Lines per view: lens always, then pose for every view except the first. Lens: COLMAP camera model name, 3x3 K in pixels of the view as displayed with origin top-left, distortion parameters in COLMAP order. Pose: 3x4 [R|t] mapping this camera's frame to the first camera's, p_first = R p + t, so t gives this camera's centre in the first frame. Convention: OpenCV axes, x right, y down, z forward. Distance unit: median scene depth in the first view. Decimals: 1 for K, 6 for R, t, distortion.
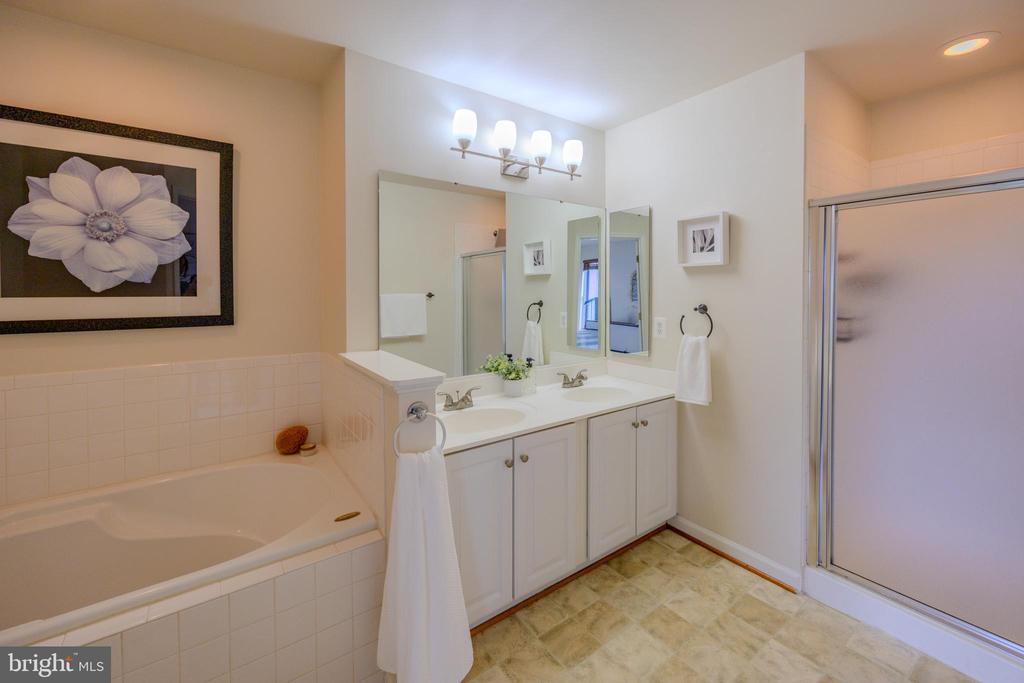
lens RADIAL K [[413.5, 0, 507.5], [0, 413.5, 345.9], [0, 0, 1]] dist [-0.000323, 0.000086]
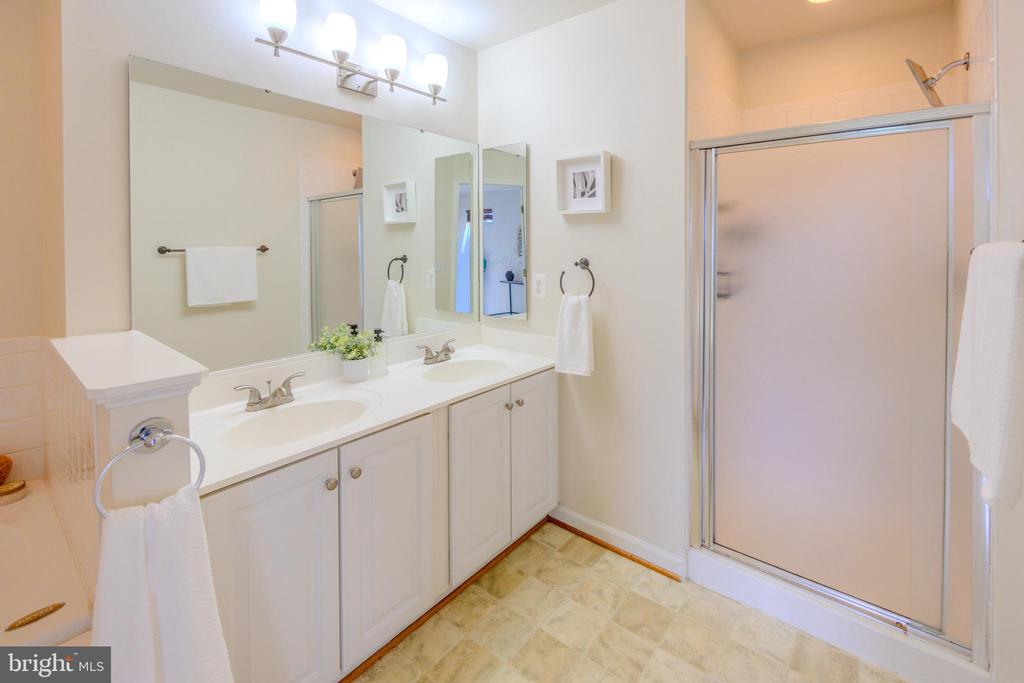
lens RADIAL K [[432.1, 0, 512.0], [0, 432.1, 341.5], [0, 0, 1]] dist [-0.002155, -0.000119]
pose [[0.966230, -0.052722, 0.252231, 0.096080], [0.031250, 0.995595, 0.088392, -0.012524], [-0.255780, -0.077525, 0.963621, 0.164117]]
